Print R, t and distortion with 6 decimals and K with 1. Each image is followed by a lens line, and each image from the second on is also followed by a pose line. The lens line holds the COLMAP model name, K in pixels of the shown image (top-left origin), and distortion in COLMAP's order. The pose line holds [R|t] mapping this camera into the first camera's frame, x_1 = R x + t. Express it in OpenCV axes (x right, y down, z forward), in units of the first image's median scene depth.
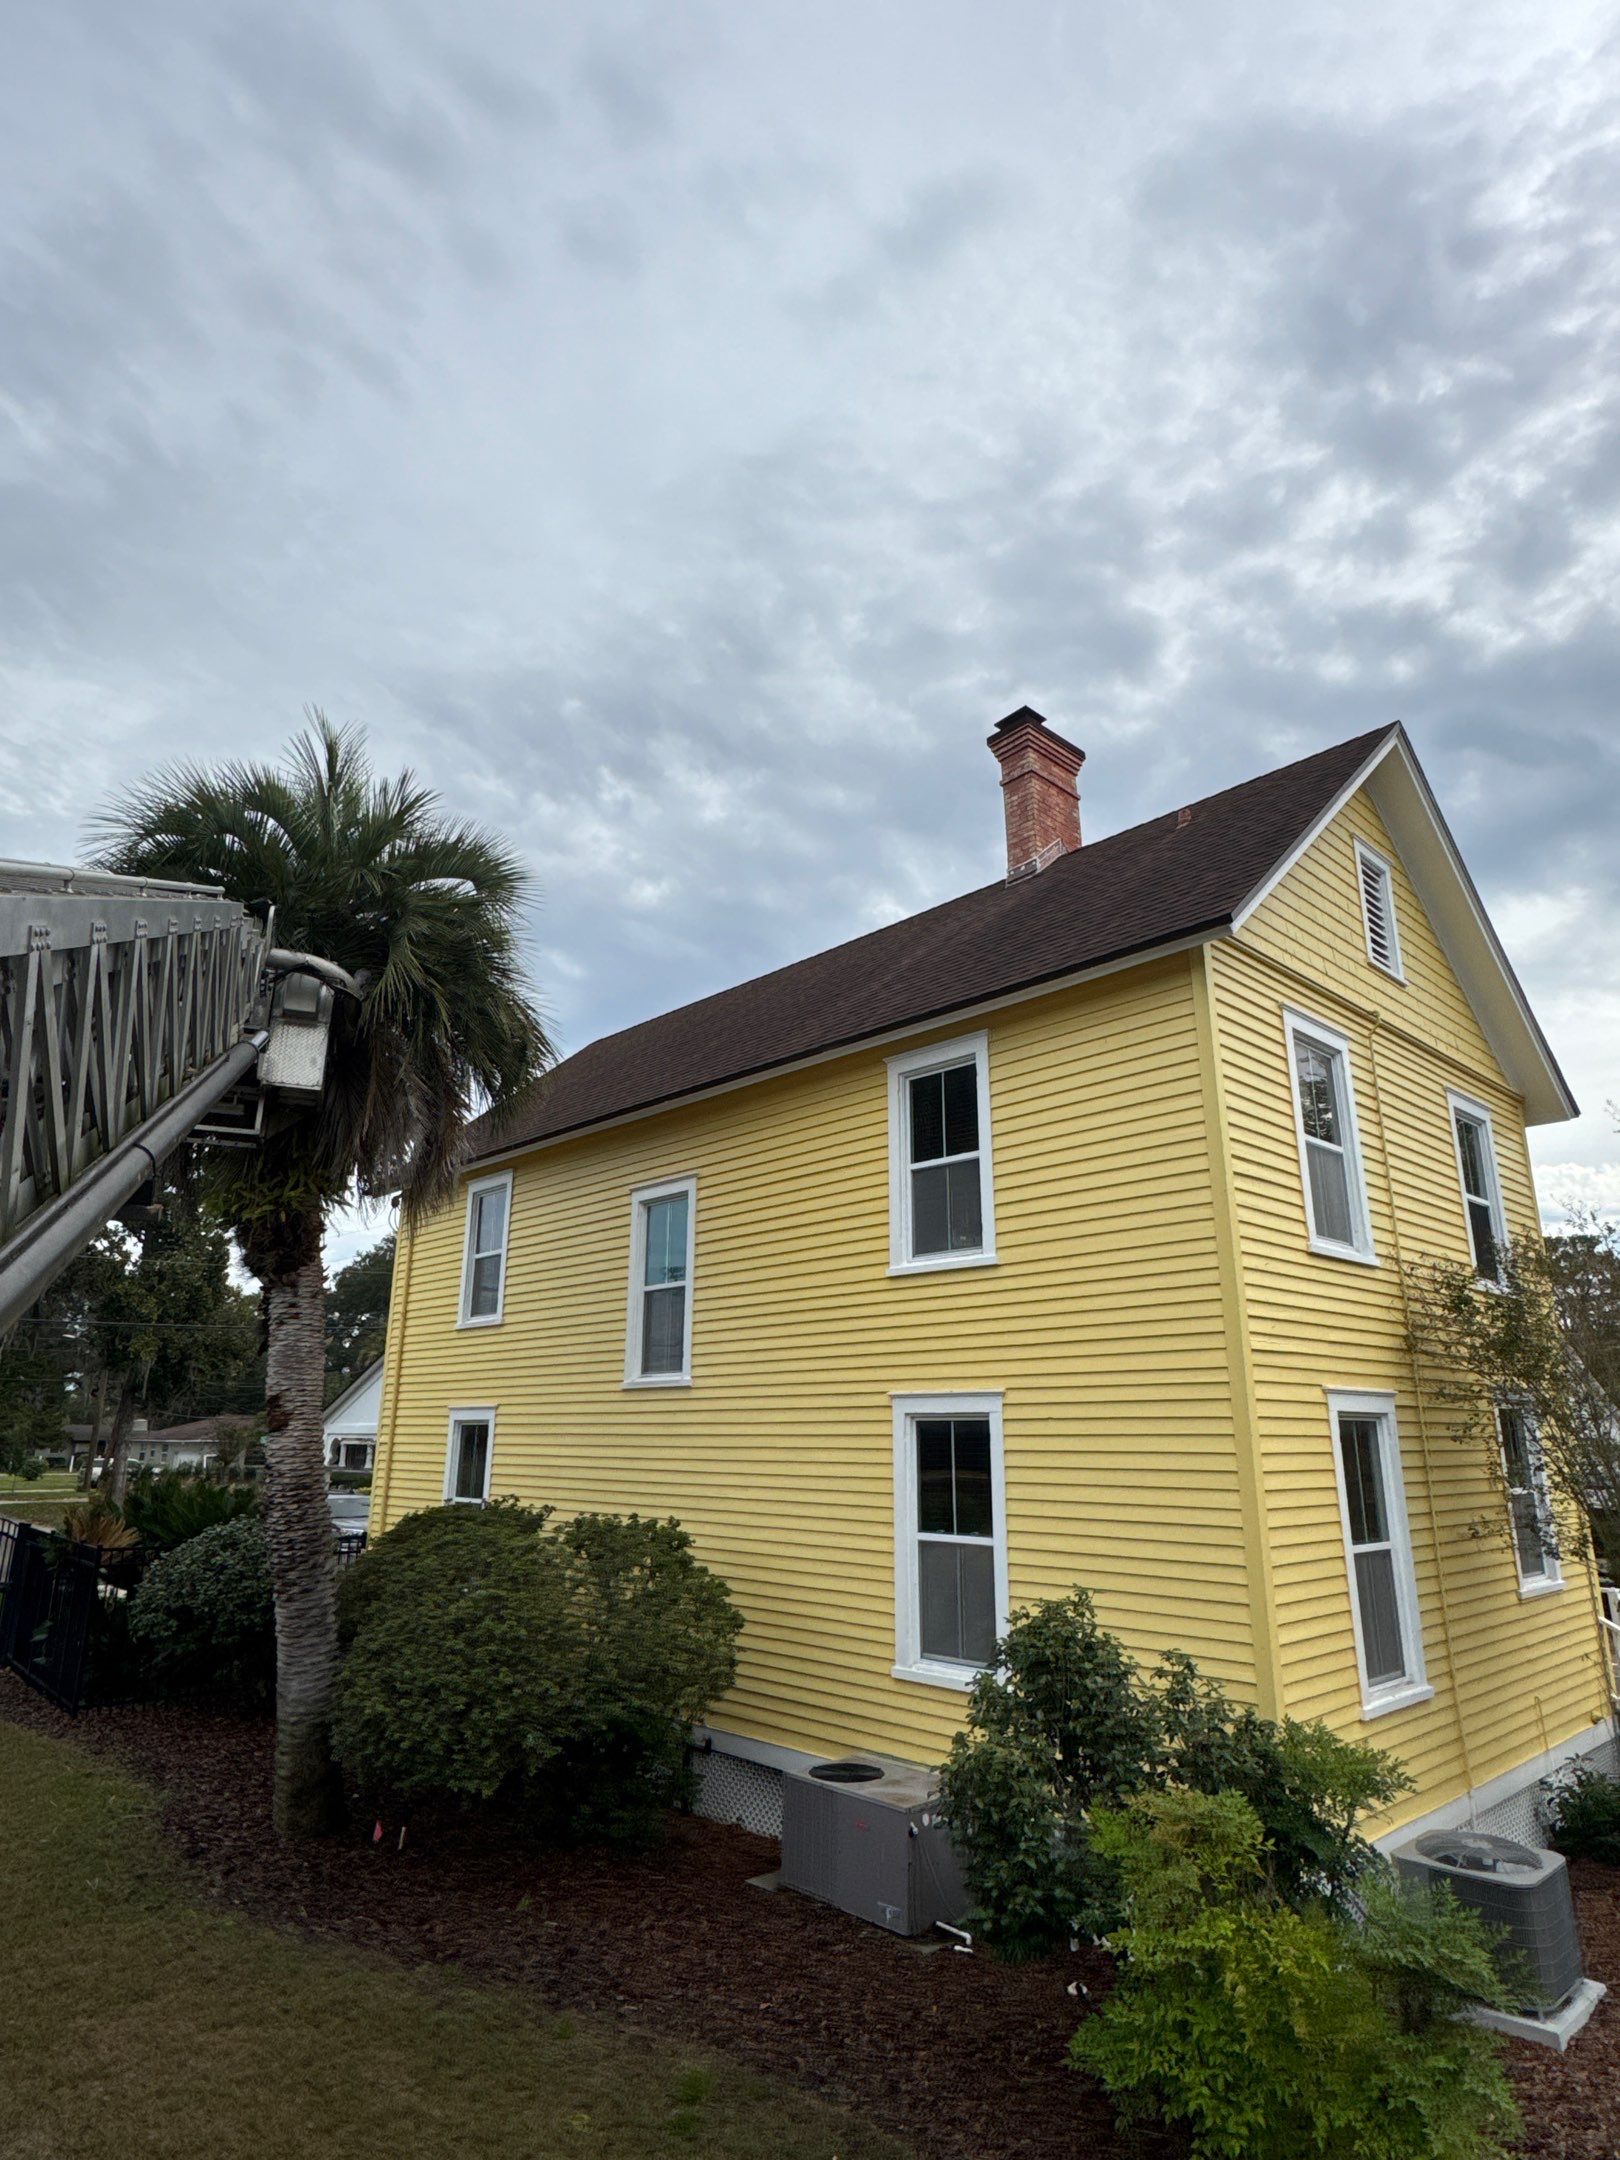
lens RADIAL K [[1197.4, 0, 825.2], [0, 1197.4, 1080.5], [0, 0, 1]] dist [-0.016432, 0.001077]
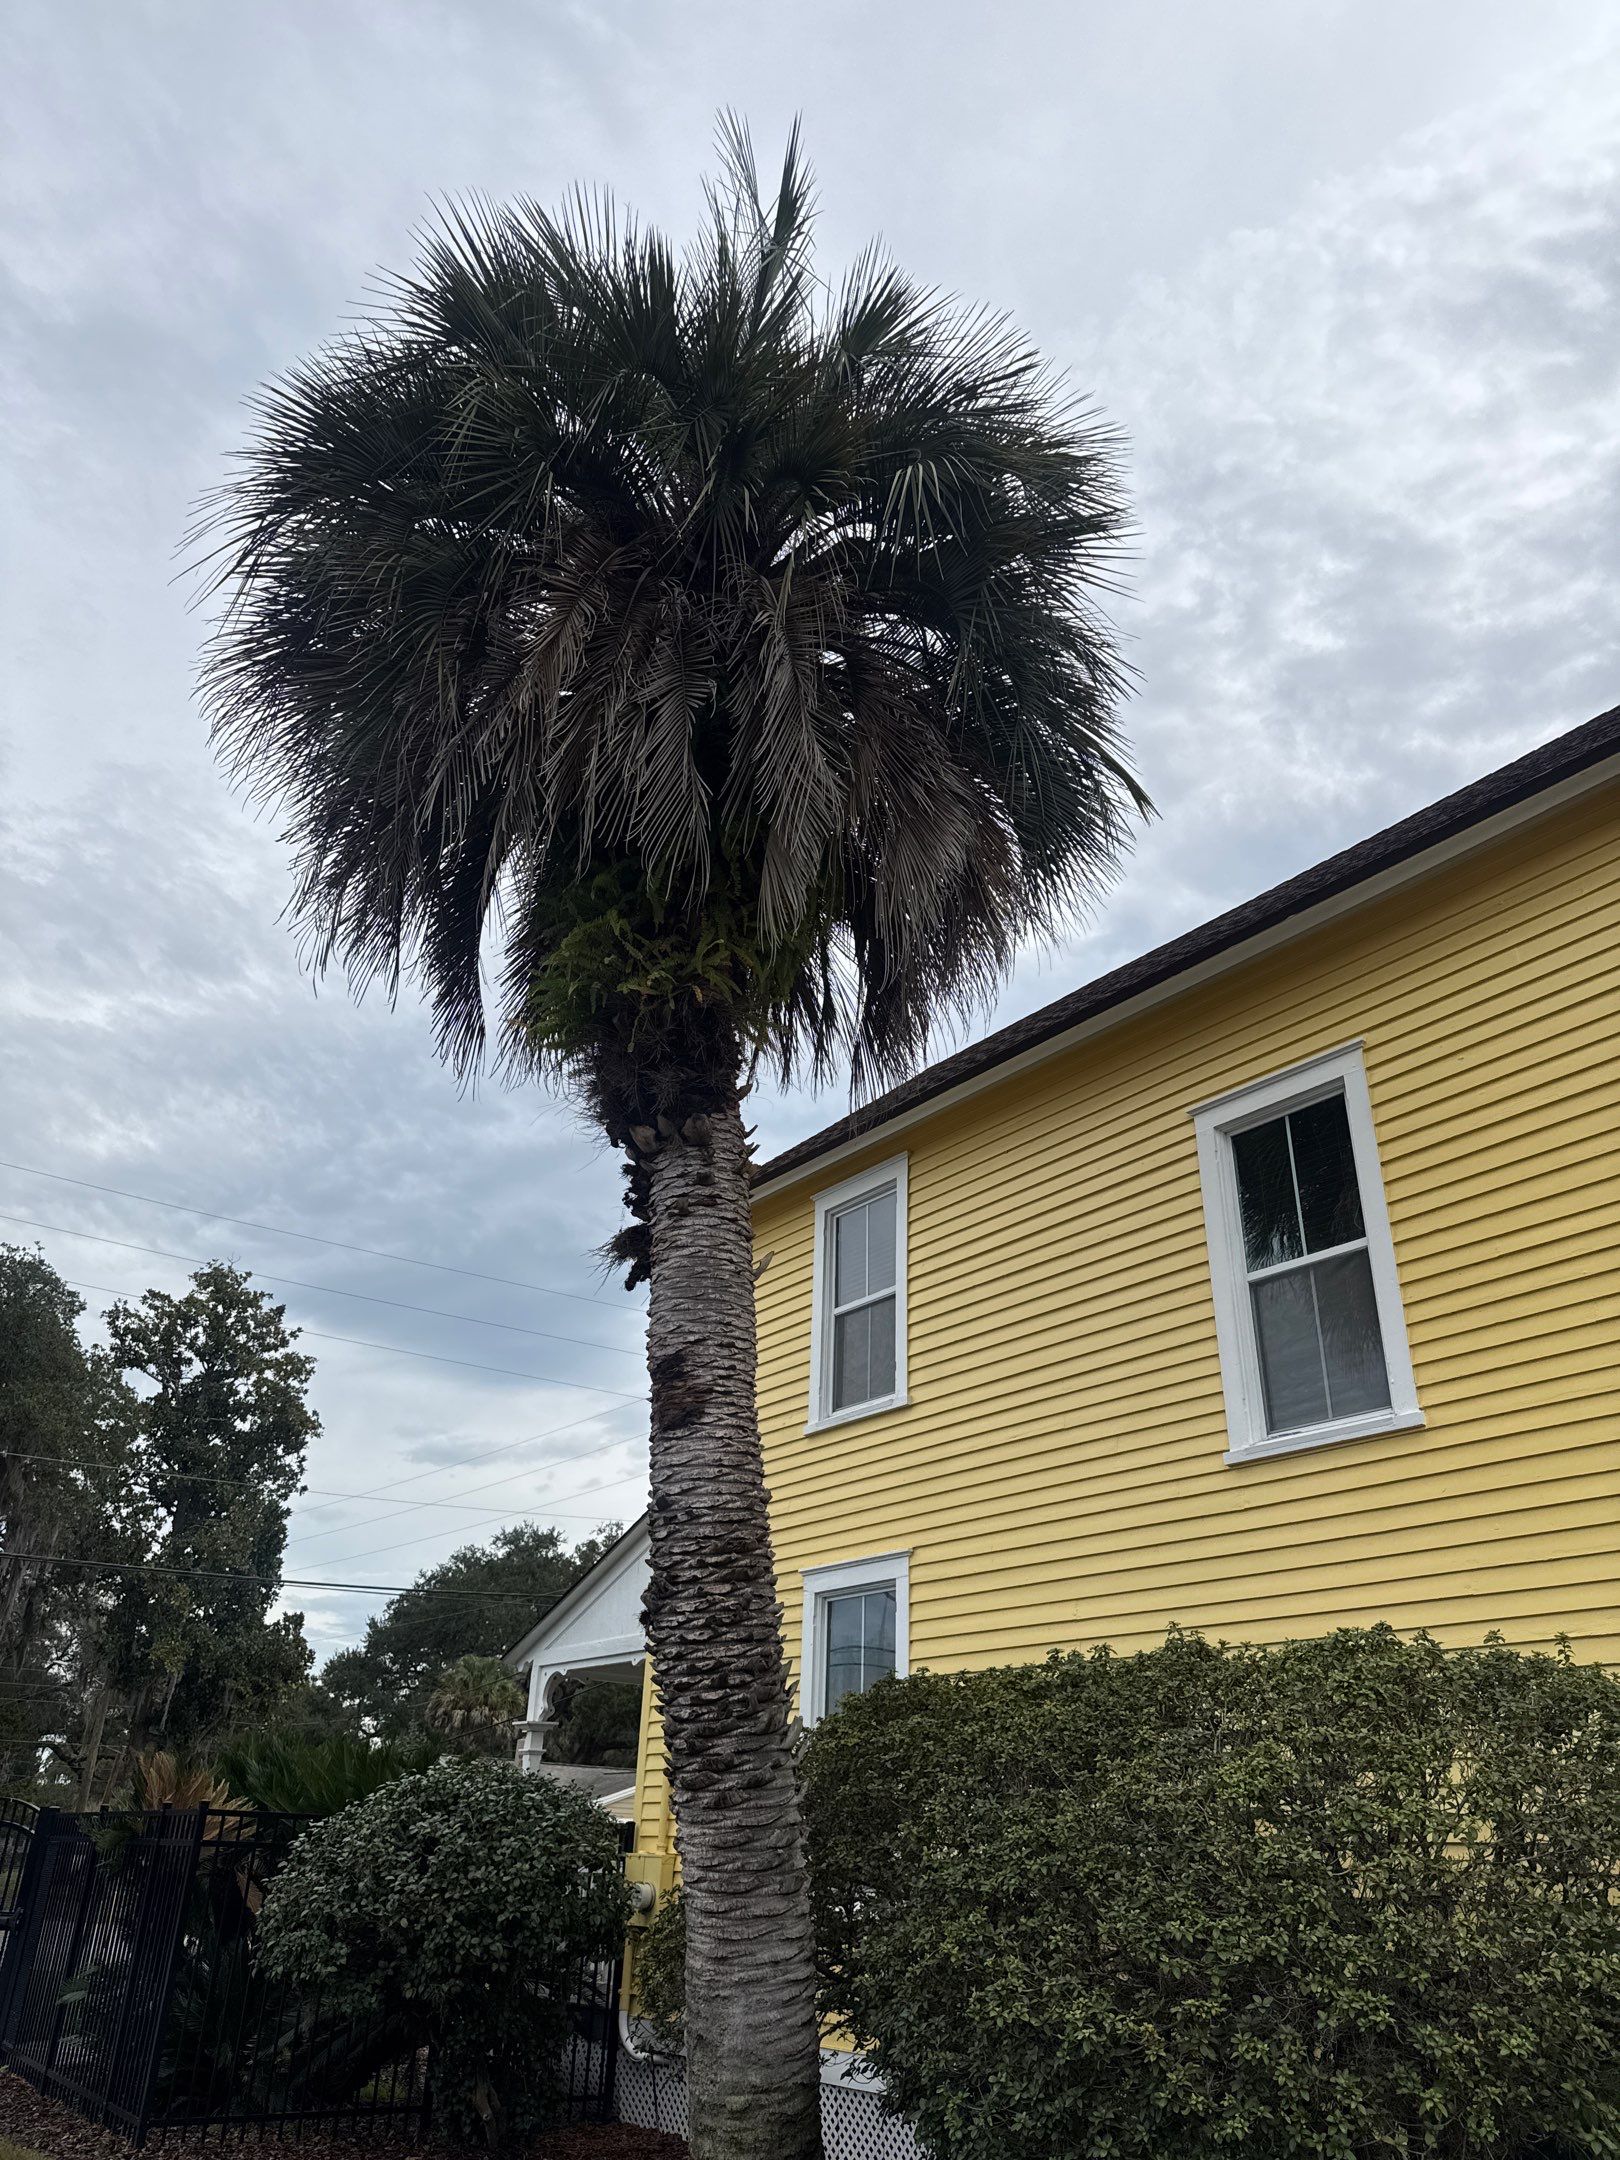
lens RADIAL K [[1505.8, 0, 832.3], [0, 1505.8, 1073.1], [0, 0, 1]] dist [0.031009, -0.040829]
pose [[0.994044, -0.025214, -0.106026, -0.252588], [0.004859, 0.982155, -0.188008, 0.203789], [0.108875, 0.186373, 0.976428, 0.299718]]
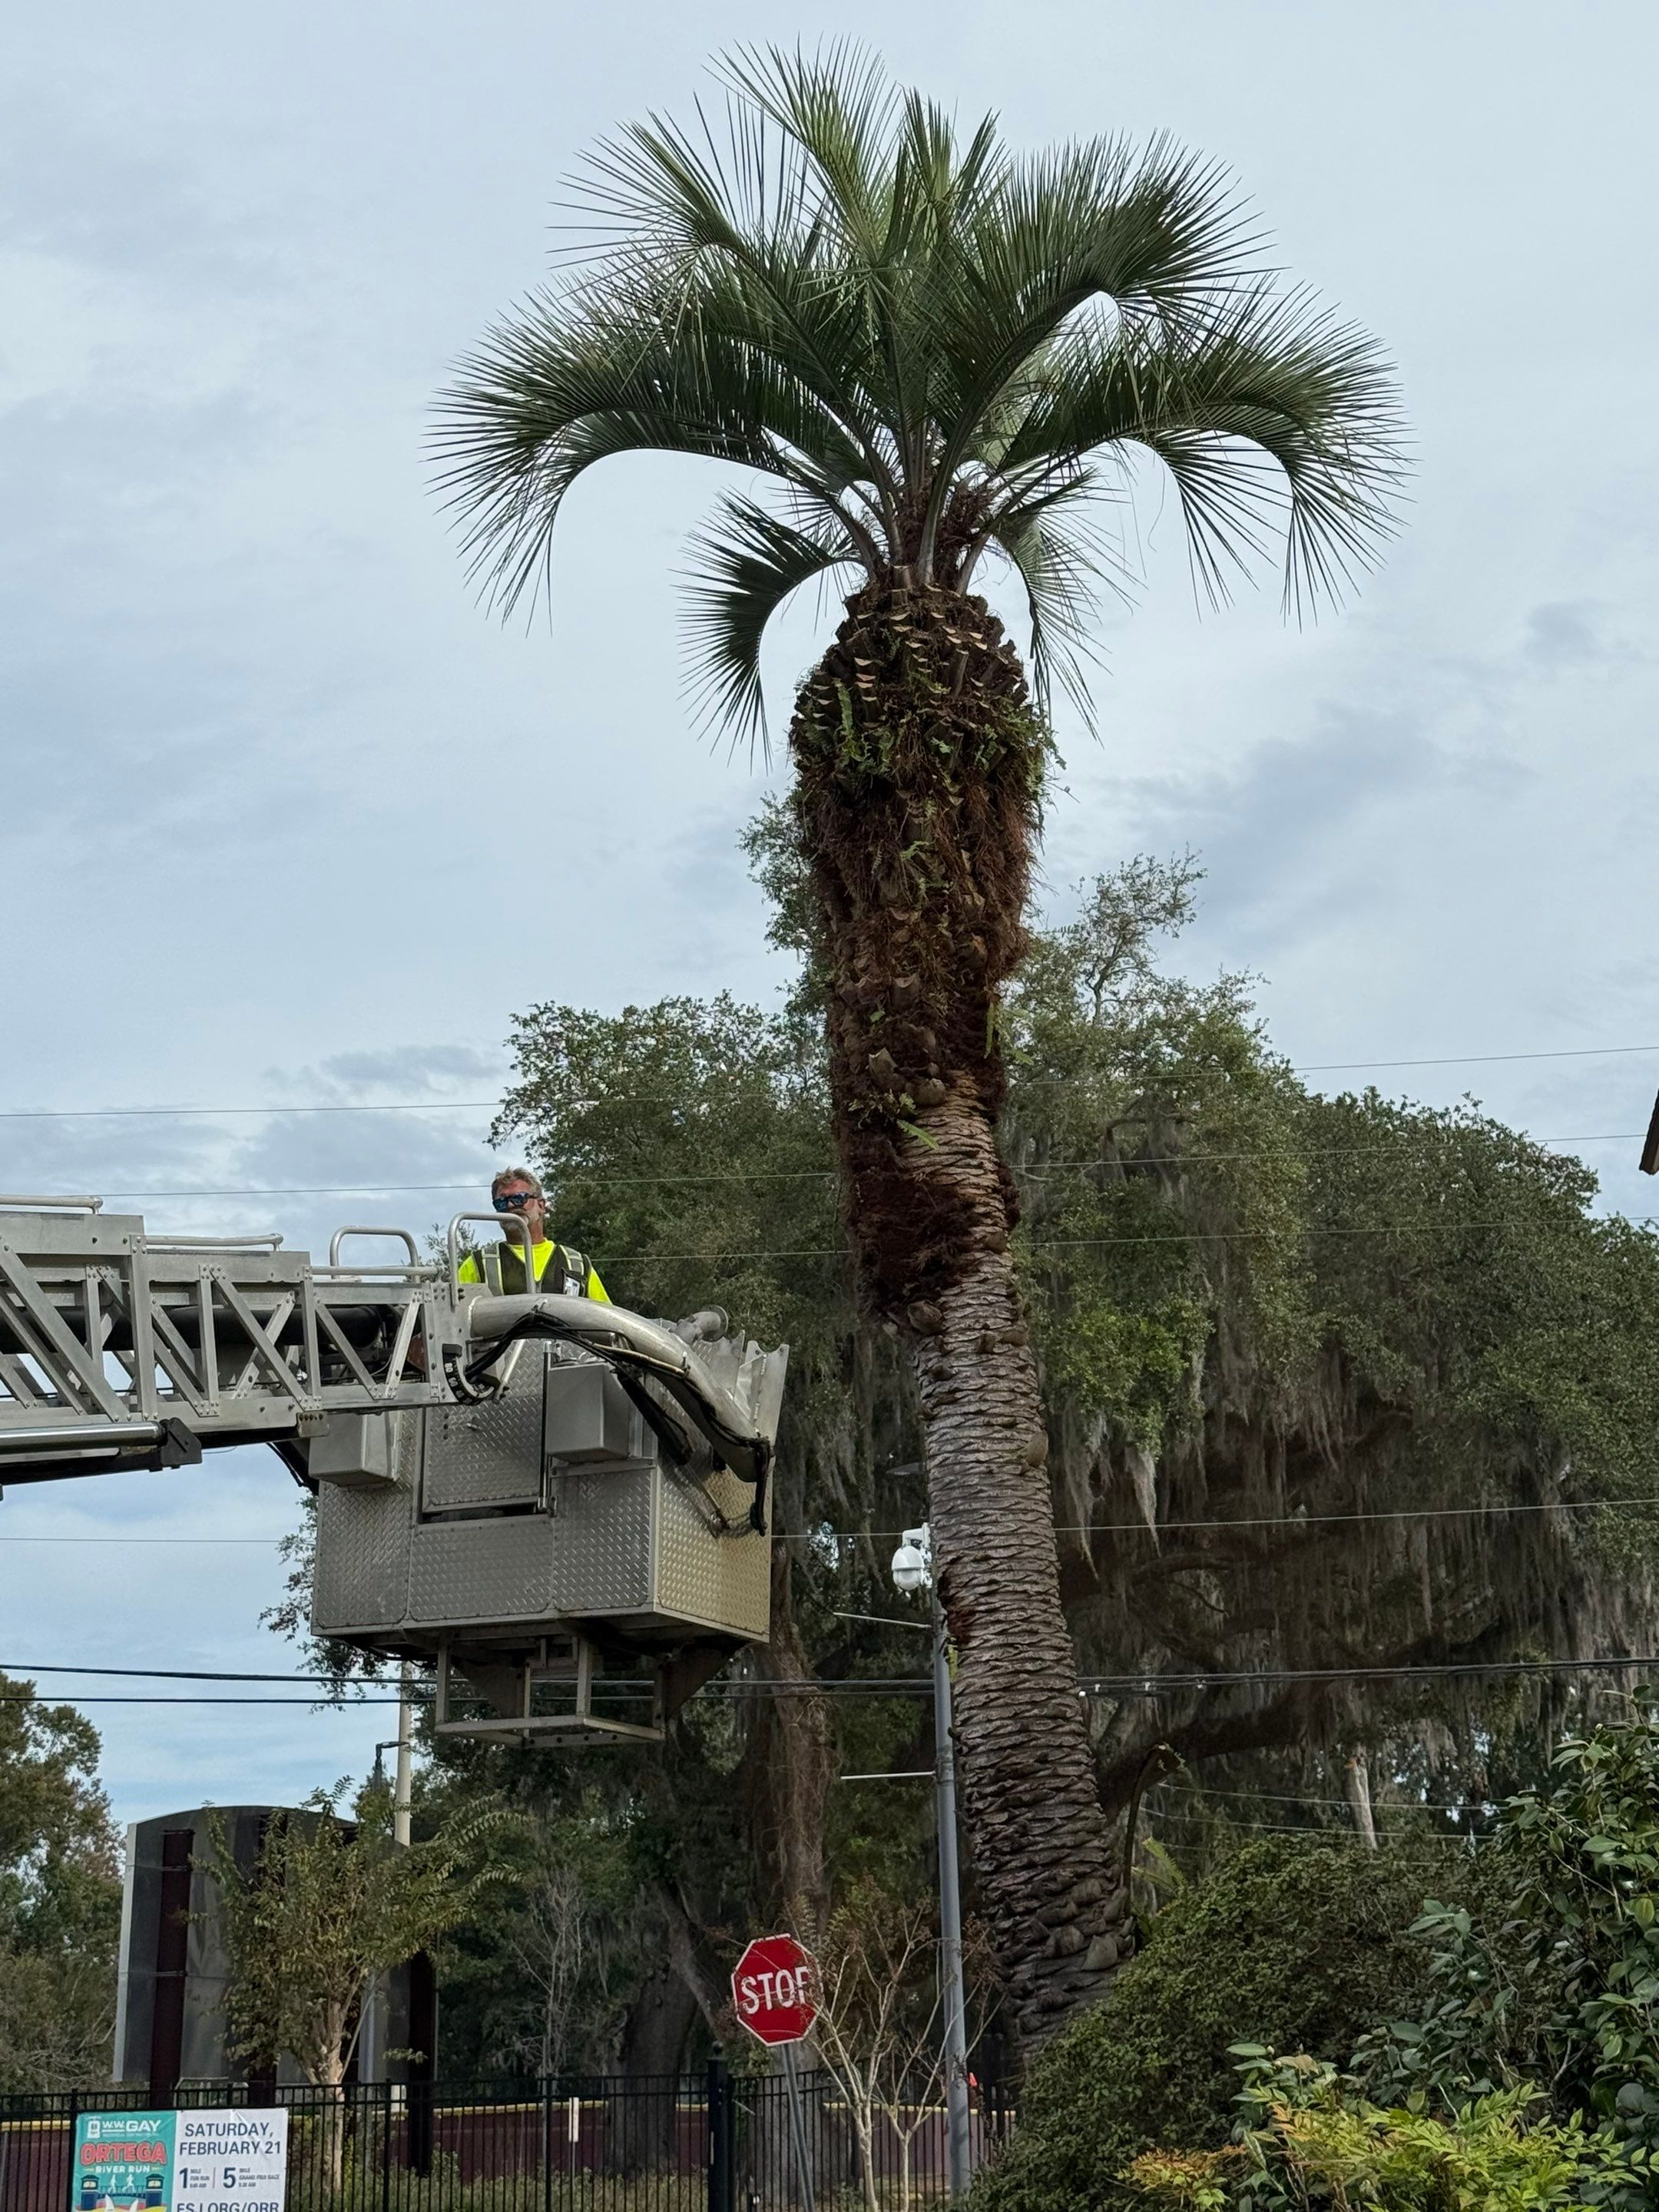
lens RADIAL K [[3490.4, 0, 877.0], [0, 3490.4, 1147.8], [0, 0, 1]] dist [0.086136, 0.000000]
pose [[0.624303, -0.212978, -0.751589, 0.404077], [0.236444, 0.968506, -0.078045, 0.156729], [0.744540, -0.128985, 0.654998, 0.118639]]
